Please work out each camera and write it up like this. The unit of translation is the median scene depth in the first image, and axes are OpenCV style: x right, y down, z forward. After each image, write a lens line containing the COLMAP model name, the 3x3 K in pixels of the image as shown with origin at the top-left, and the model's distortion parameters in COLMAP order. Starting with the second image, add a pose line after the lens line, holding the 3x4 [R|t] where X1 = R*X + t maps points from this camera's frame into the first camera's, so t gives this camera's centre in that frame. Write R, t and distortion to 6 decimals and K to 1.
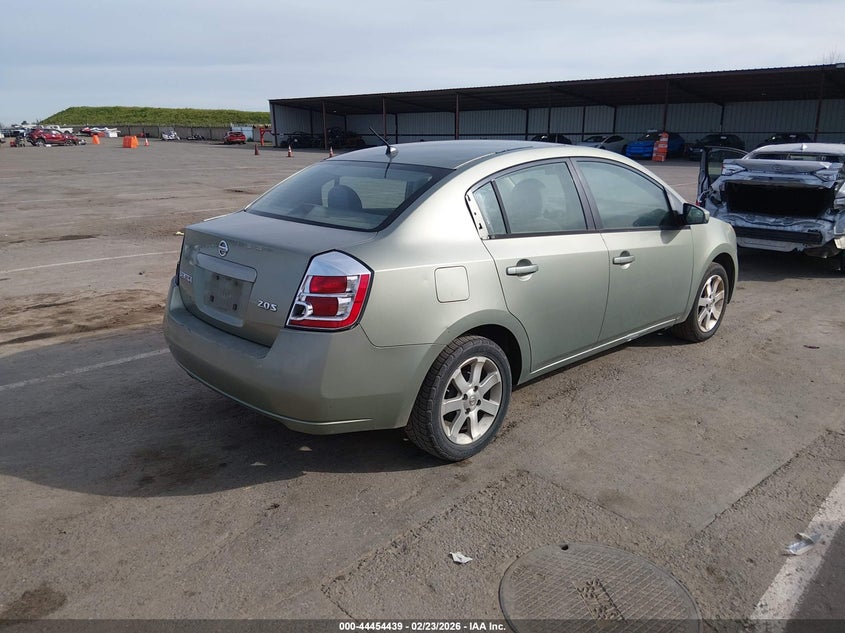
lens RADIAL K [[671.1, 0, 421.6], [0, 671.1, 321.0], [0, 0, 1]] dist [0.013732, -0.003869]
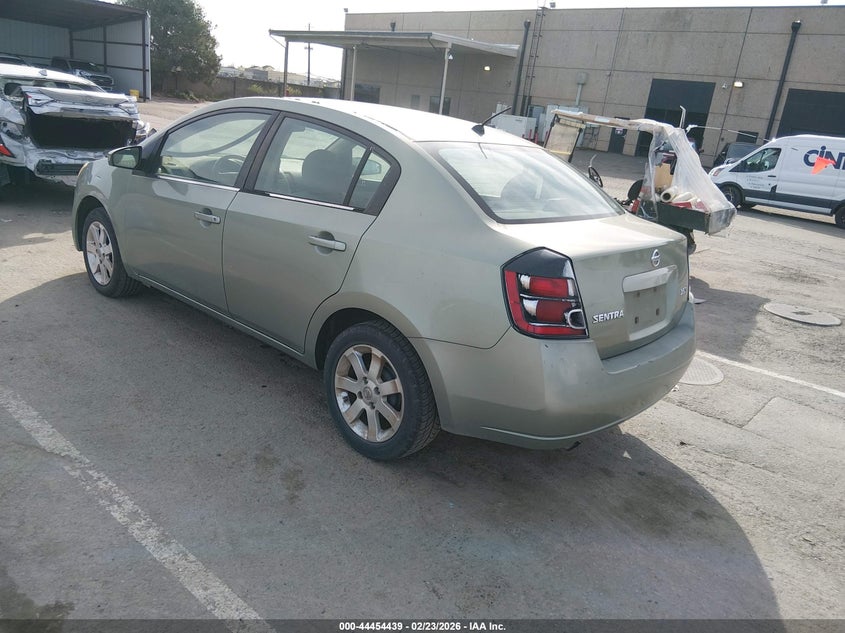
lens RADIAL K [[671.1, 0, 420.5], [0, 671.1, 319.2], [0, 0, 1]] dist [0.013732, -0.003869]
pose [[-0.100161, -0.325136, 0.940348, -0.621137], [0.162103, 0.927141, 0.337836, -0.214135], [-0.981677, 0.186271, -0.040158, 0.730139]]
